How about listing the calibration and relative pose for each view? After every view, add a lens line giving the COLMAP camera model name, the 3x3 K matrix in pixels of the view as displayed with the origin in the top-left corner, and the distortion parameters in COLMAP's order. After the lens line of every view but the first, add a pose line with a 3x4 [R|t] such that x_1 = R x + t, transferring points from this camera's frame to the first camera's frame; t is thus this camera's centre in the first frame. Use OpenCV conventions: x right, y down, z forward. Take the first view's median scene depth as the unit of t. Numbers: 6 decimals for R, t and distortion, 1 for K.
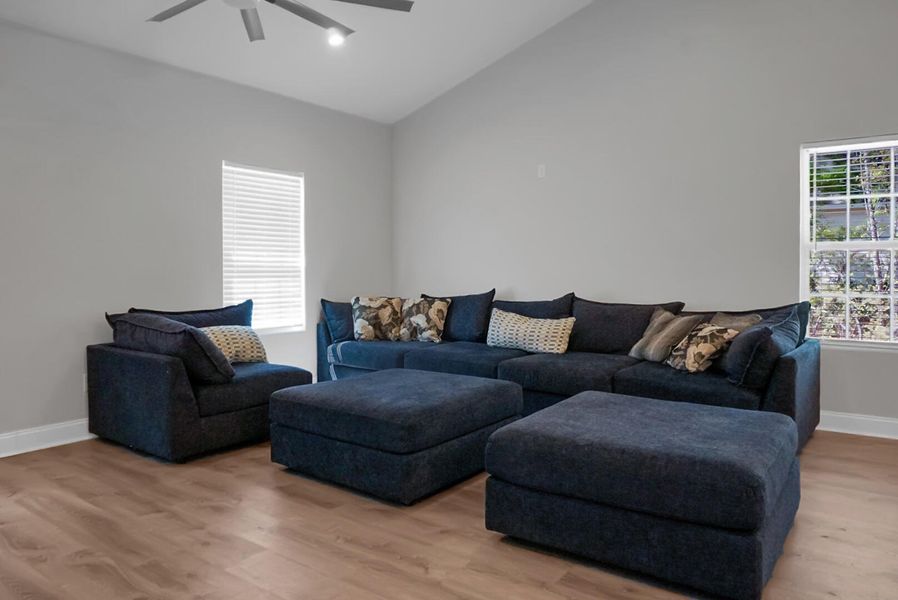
lens RADIAL K [[612.7, 0, 447.3], [0, 612.7, 312.3], [0, 0, 1]] dist [-0.053939, 0.033944]
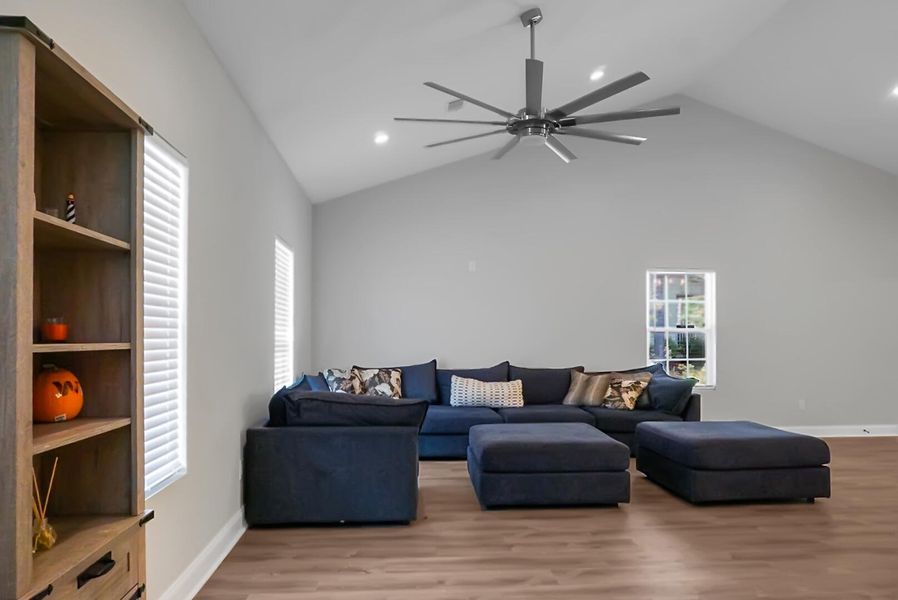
lens RADIAL K [[623.1, 0, 450.6], [0, 623.1, 346.6], [0, 0, 1]] dist [-0.057229, 0.035324]
pose [[0.756689, -0.004388, 0.653760, -0.765638], [0.040287, 0.998390, -0.039928, -0.014899], [-0.652532, 0.056551, 0.755648, 0.062425]]
